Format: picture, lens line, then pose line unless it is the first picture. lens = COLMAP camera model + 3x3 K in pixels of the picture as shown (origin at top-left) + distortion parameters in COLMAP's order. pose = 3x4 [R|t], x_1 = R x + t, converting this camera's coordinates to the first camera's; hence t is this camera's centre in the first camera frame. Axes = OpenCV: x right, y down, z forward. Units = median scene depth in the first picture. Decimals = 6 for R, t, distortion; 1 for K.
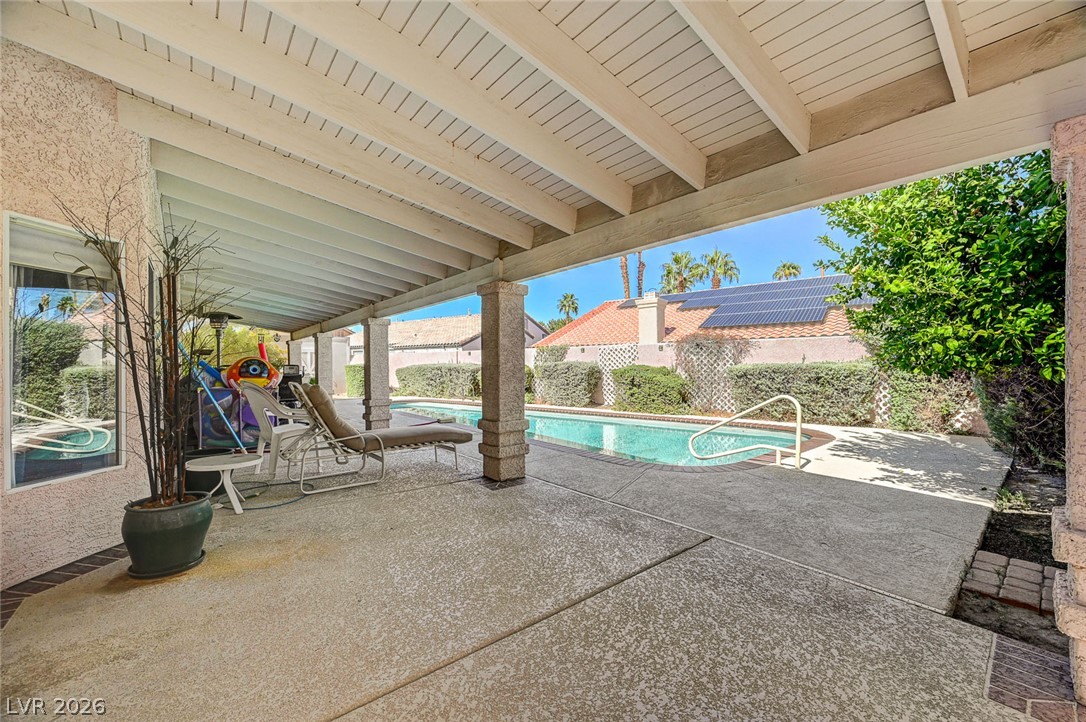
lens RADIAL K [[430.7, 0, 542.9], [0, 430.7, 362.8], [0, 0, 1]] dist [-0.001514, -0.000100]
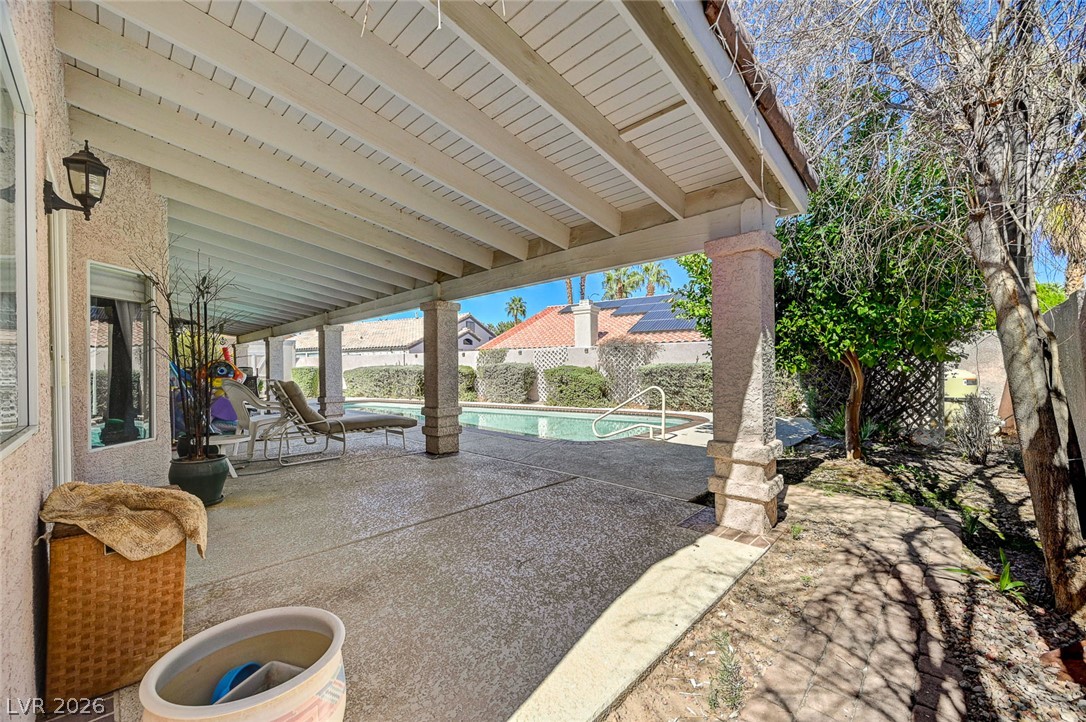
lens RADIAL K [[430.7, 0, 543.8], [0, 430.7, 362.7], [0, 0, 1]] dist [-0.001514, -0.000100]
pose [[0.993136, -0.004993, 0.116862, 0.052706], [0.005604, 0.999972, -0.004903, 0.005731], [-0.116834, 0.005524, 0.993136, -0.267581]]
